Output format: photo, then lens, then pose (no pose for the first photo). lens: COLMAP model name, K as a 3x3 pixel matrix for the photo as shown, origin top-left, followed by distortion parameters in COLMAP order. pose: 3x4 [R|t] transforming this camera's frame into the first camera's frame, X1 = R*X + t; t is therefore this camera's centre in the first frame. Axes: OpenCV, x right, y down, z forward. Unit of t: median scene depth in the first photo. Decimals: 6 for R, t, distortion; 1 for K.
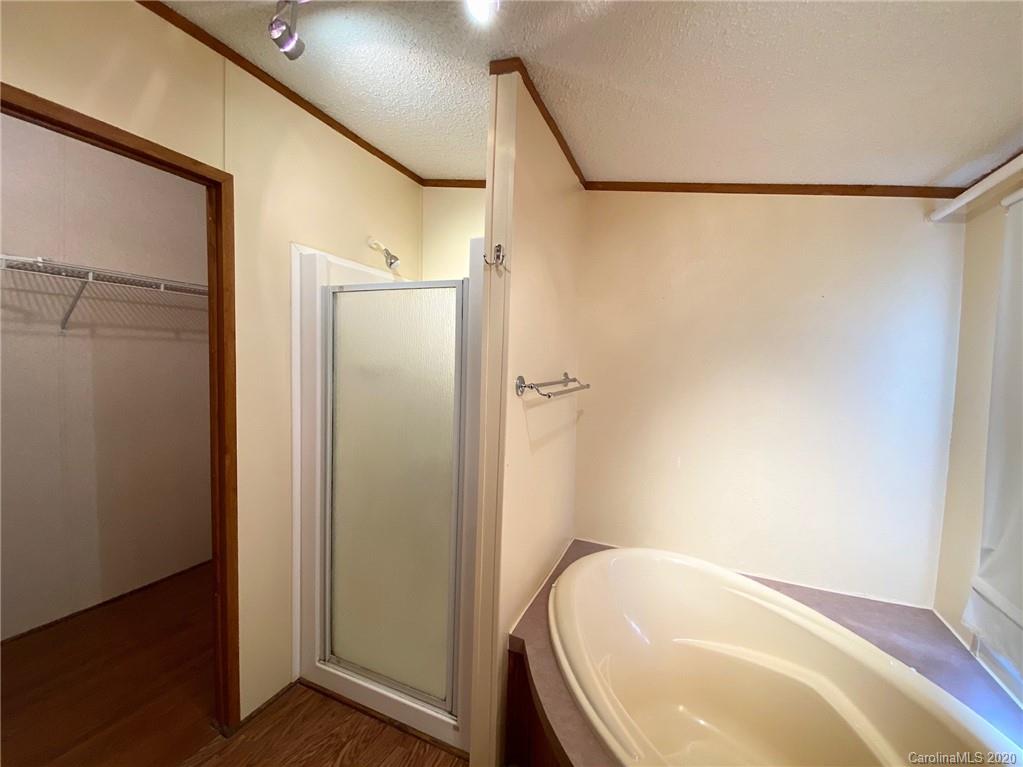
lens RADIAL K [[414.0, 0, 514.1], [0, 414.0, 383.0], [0, 0, 1]] dist [-0.002070, -0.005965]
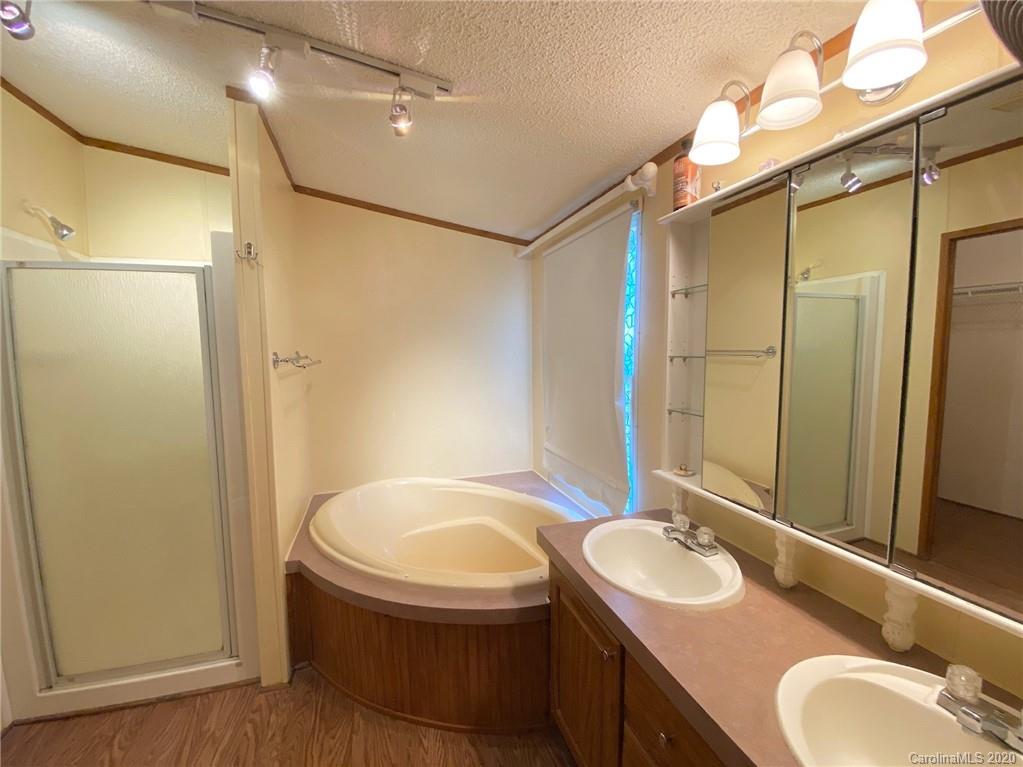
lens RADIAL K [[414.0, 0, 513.5], [0, 414.0, 385.2], [0, 0, 1]] dist [-0.002070, -0.005965]
pose [[0.743588, -0.095652, 0.661761, -0.254029], [0.070448, 0.995414, 0.064719, 0.046554], [-0.664917, -0.001504, 0.746916, -0.350522]]
